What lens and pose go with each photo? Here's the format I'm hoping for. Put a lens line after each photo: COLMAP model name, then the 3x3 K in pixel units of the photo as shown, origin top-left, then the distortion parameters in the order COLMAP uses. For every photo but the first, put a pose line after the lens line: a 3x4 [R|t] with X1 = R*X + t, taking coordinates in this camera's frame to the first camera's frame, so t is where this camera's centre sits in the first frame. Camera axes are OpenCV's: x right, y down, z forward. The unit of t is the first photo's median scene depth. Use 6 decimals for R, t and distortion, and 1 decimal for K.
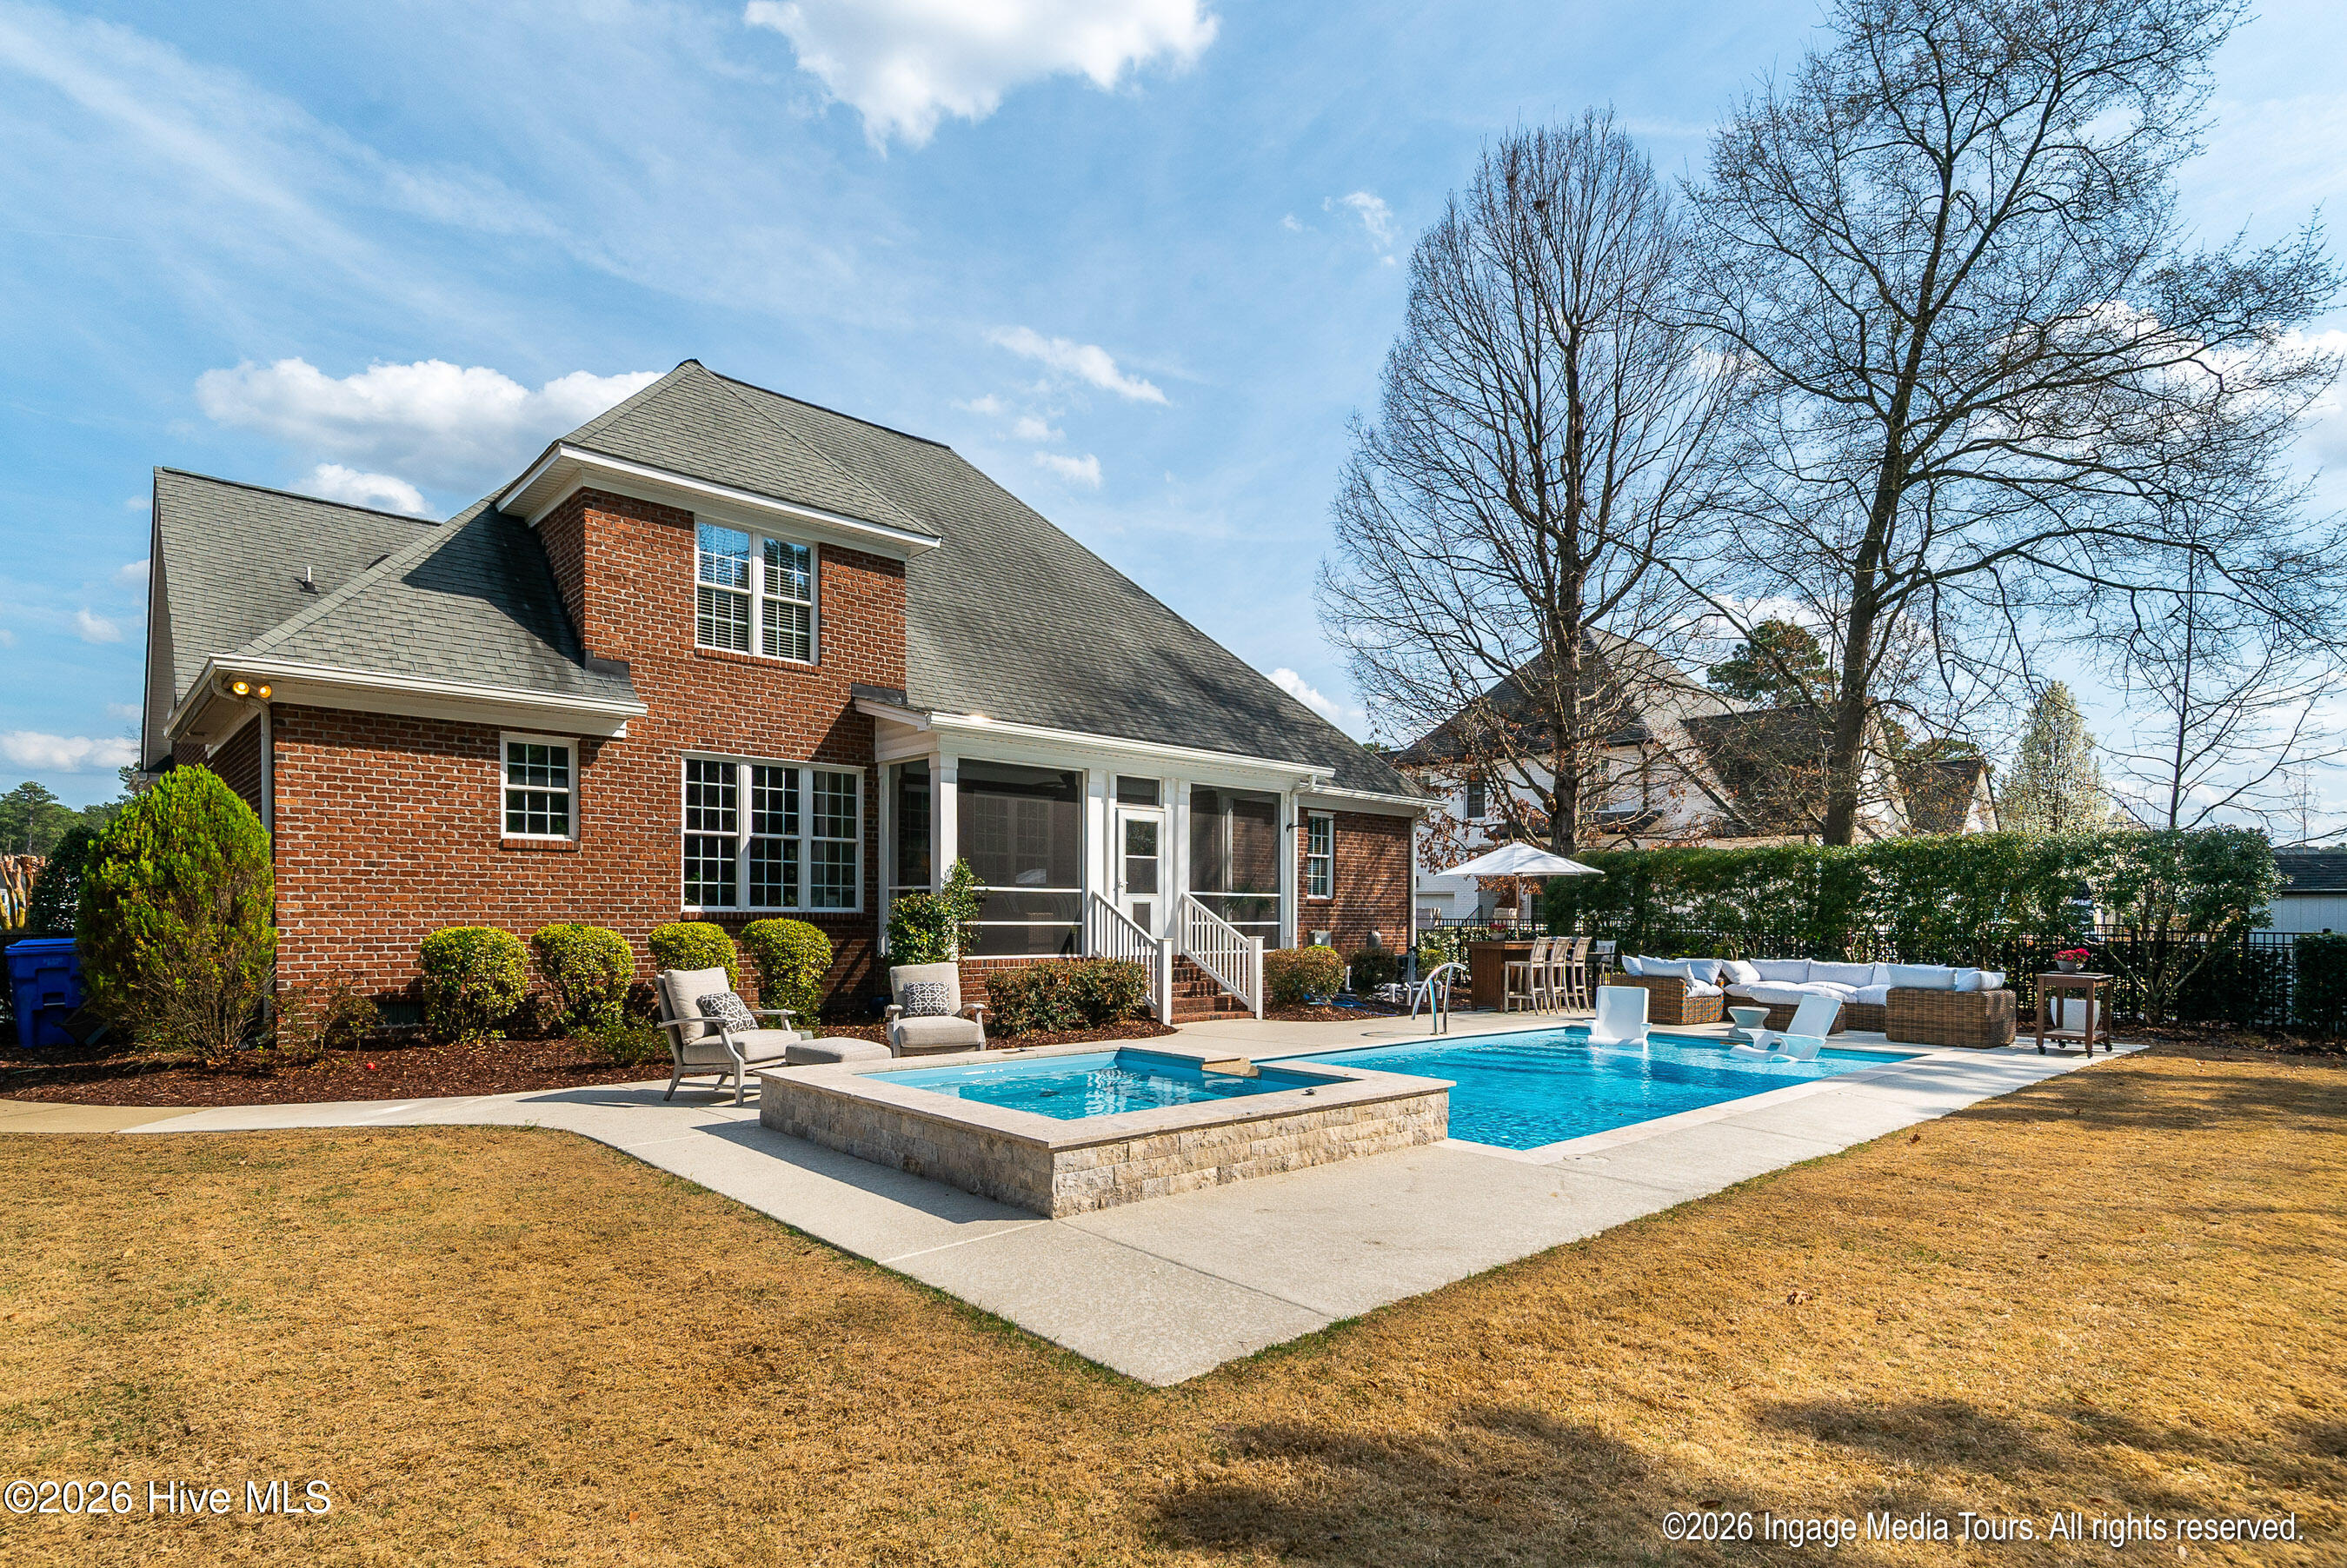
lens RADIAL K [[1206.0, 0, 1120.5], [0, 1206.0, 921.9], [0, 0, 1]] dist [-0.003637, -0.000297]
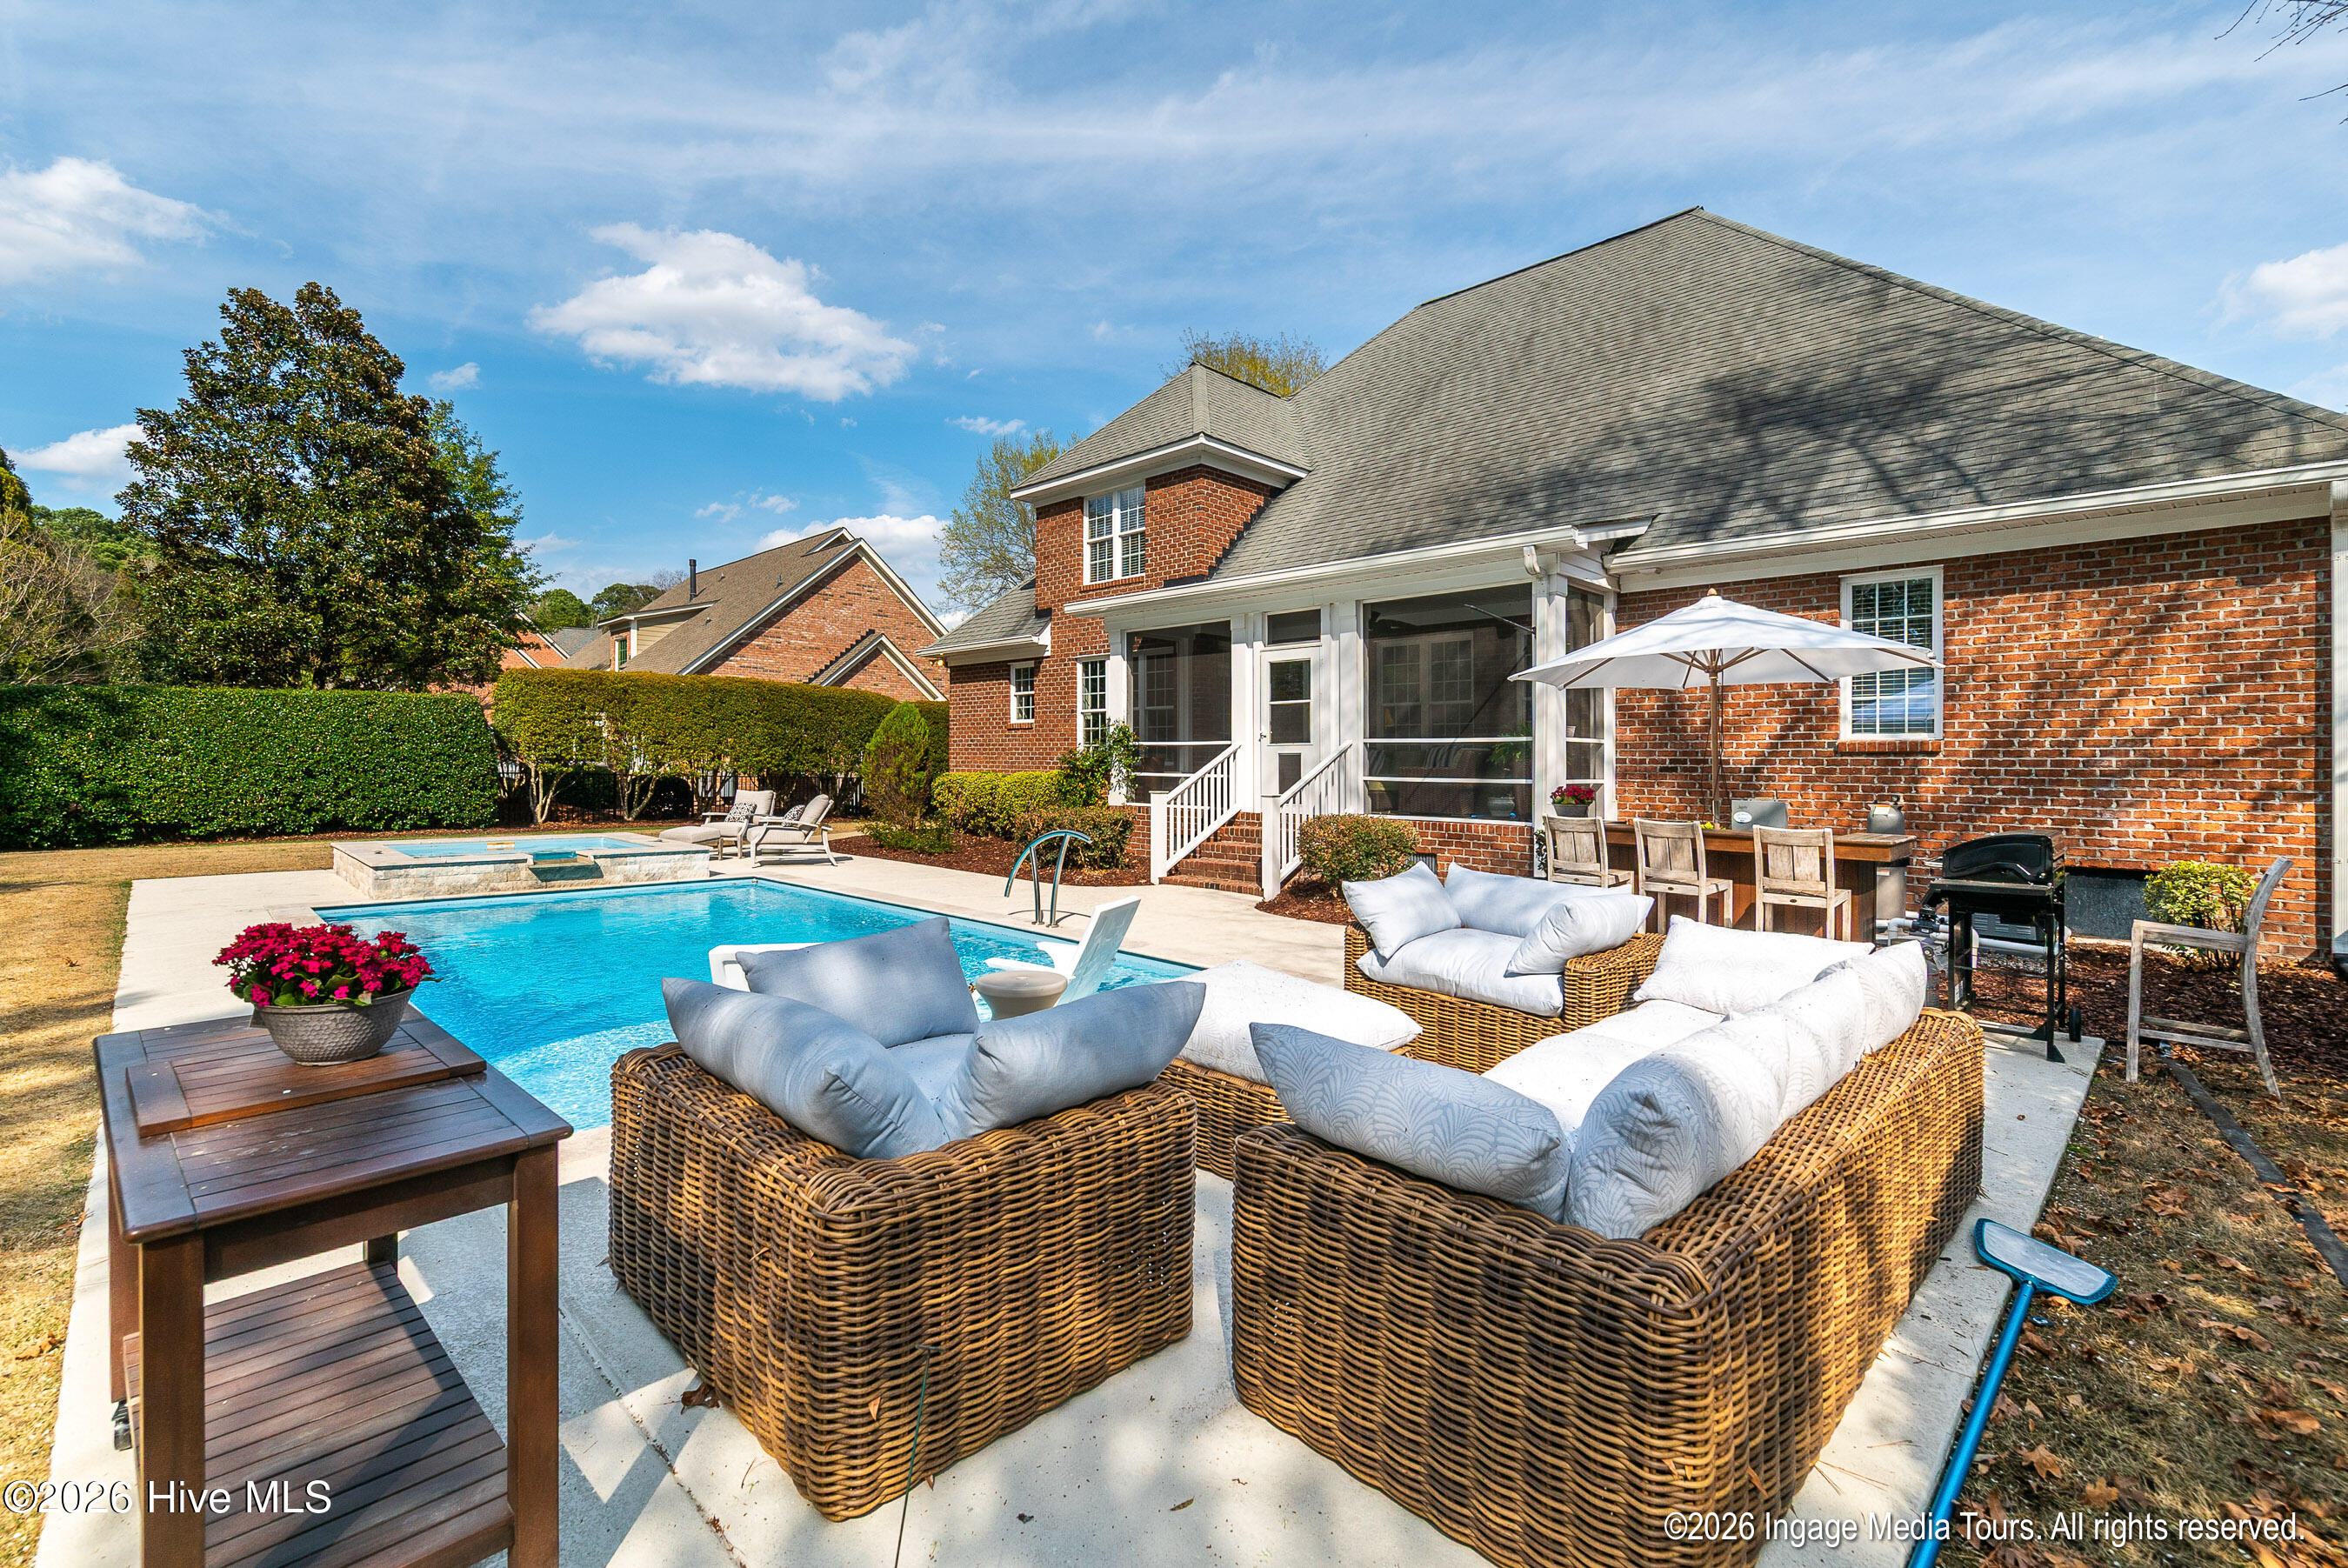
lens RADIAL K [[991.9, 0, 1210.2], [0, 991.9, 768.6], [0, 0, 1]] dist [0.000524, 0.000016]
pose [[0.095593, -0.000277, -0.995420, 0.835791], [-0.012063, 0.999926, -0.001437, -0.003448], [0.995347, 0.012146, 0.095582, 0.993987]]
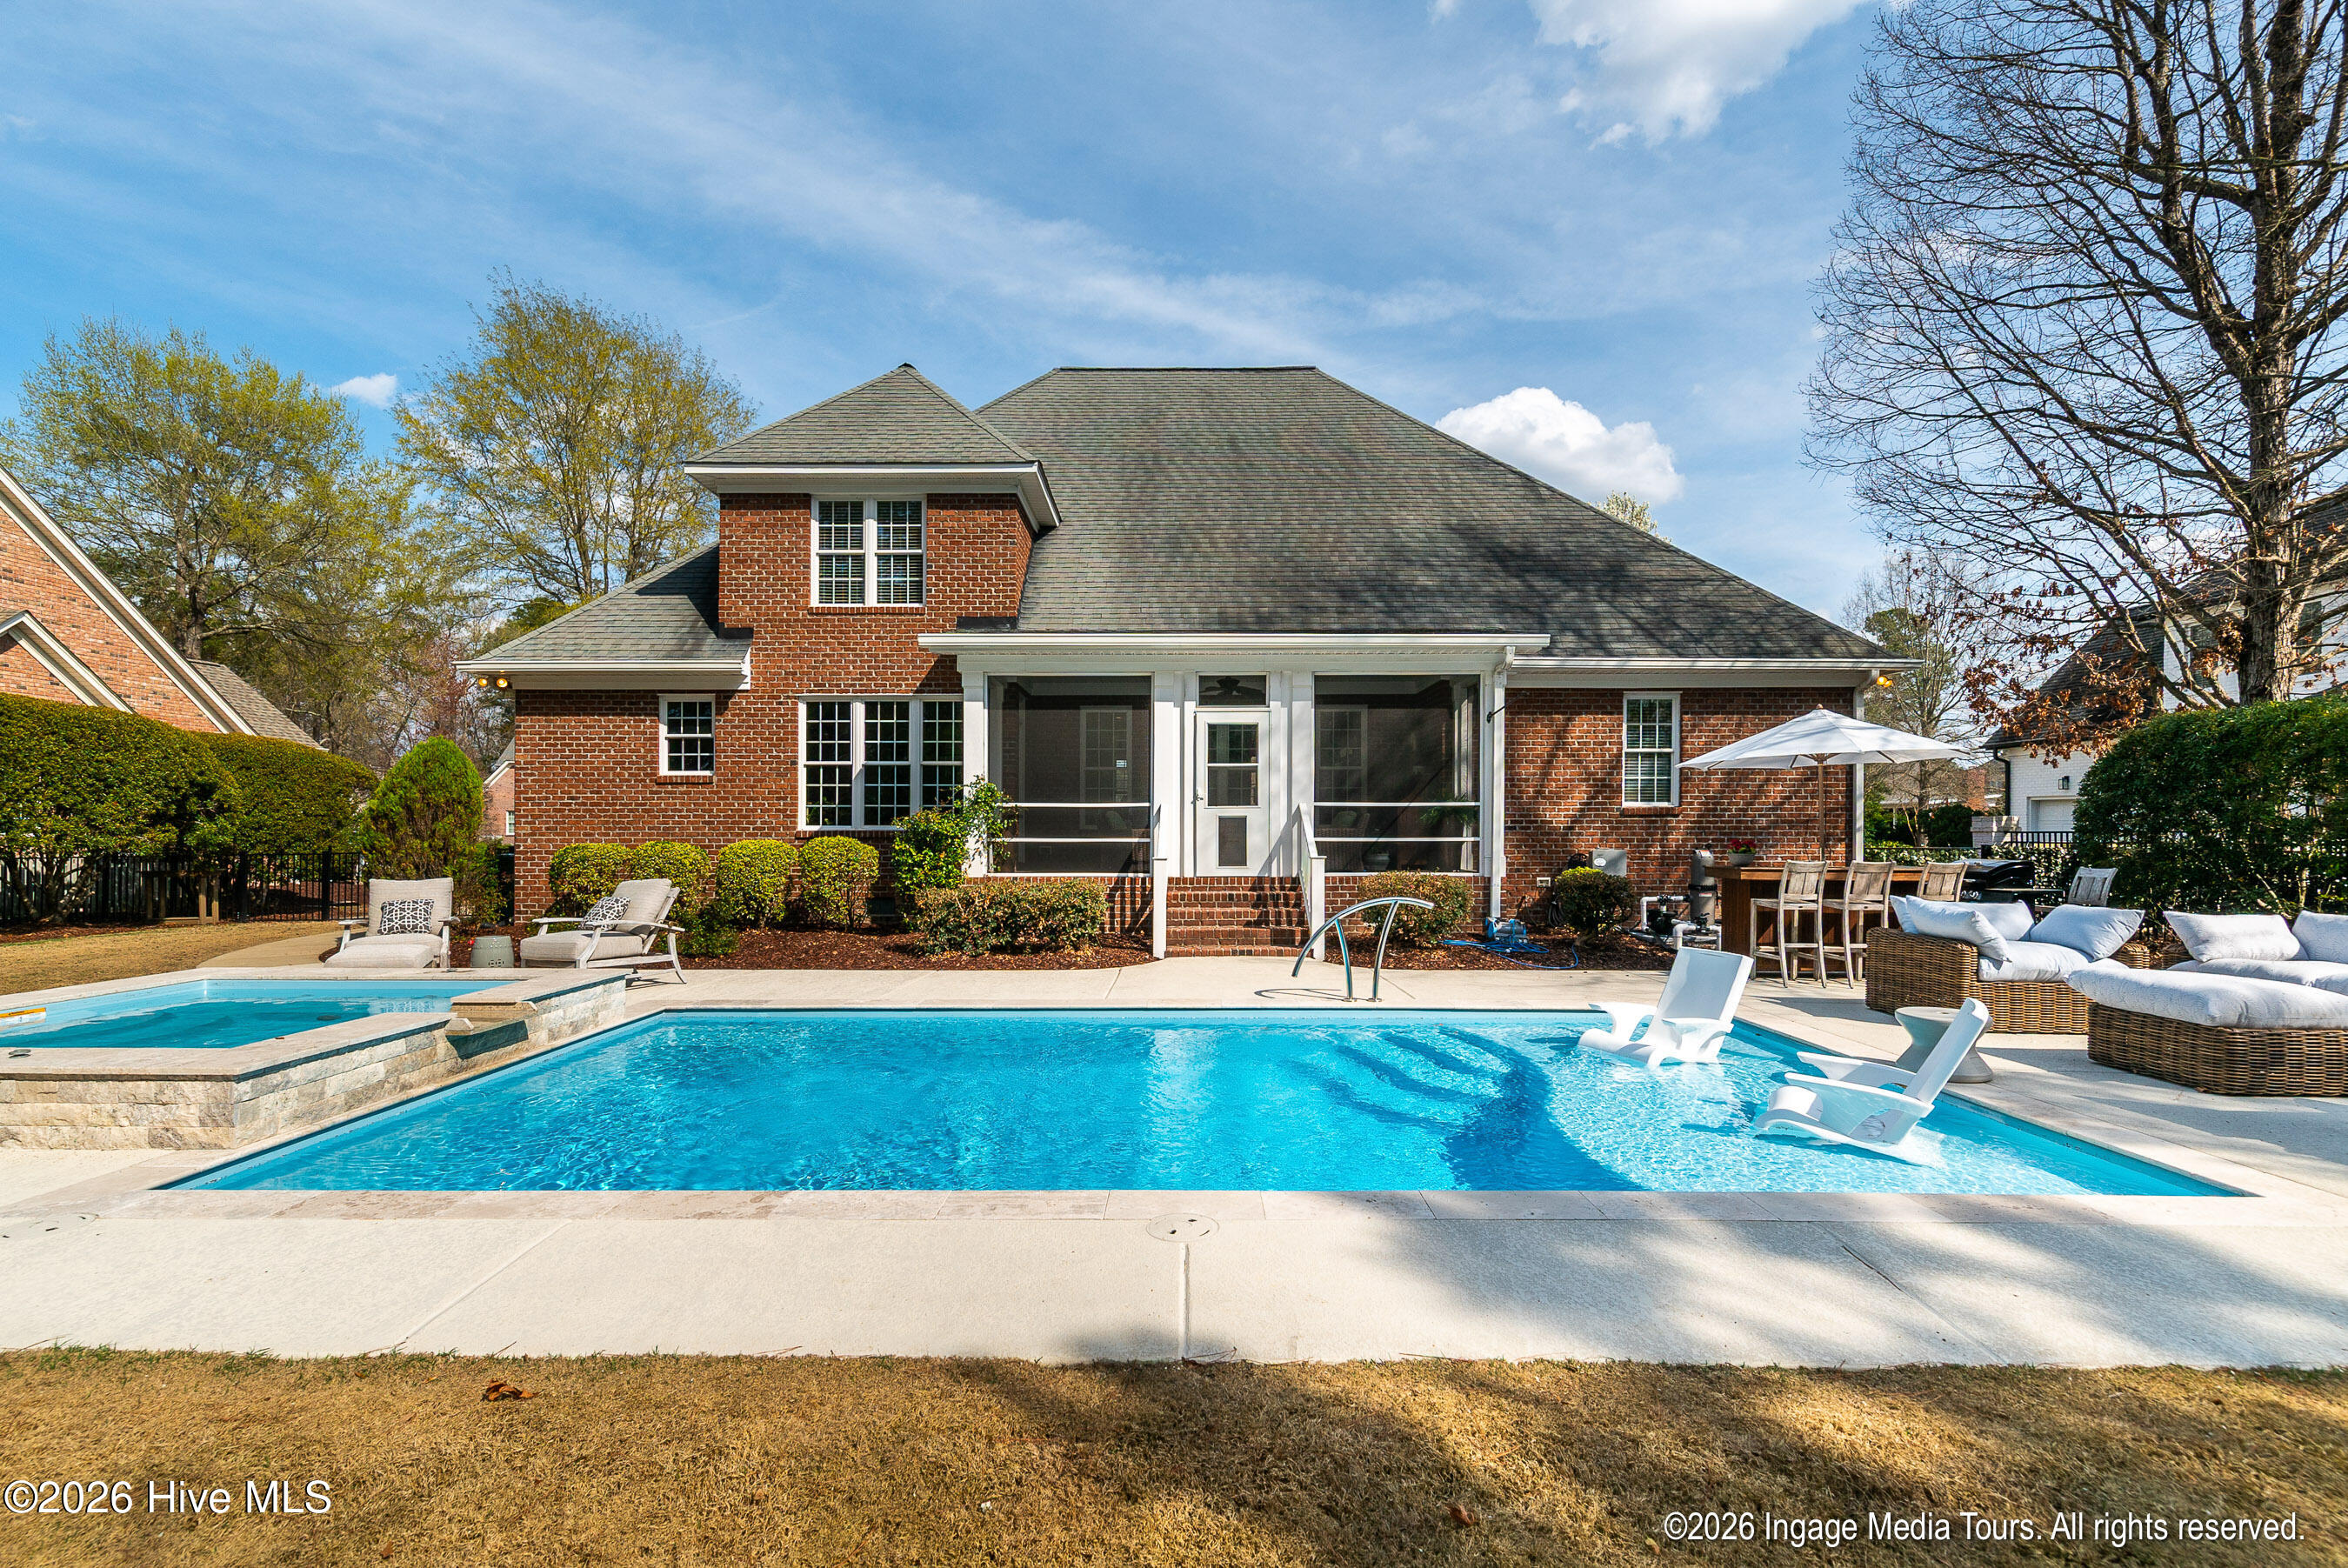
lens RADIAL K [[1004.8, 0, 1181.1], [0, 1004.8, 818.0], [0, 0, 1]] dist [0.002966, 0.000006]
pose [[0.746681, -0.014441, -0.665025, 0.543847], [0.003398, 0.999834, -0.017896, -0.001959], [0.665173, 0.011103, 0.746606, 0.484247]]
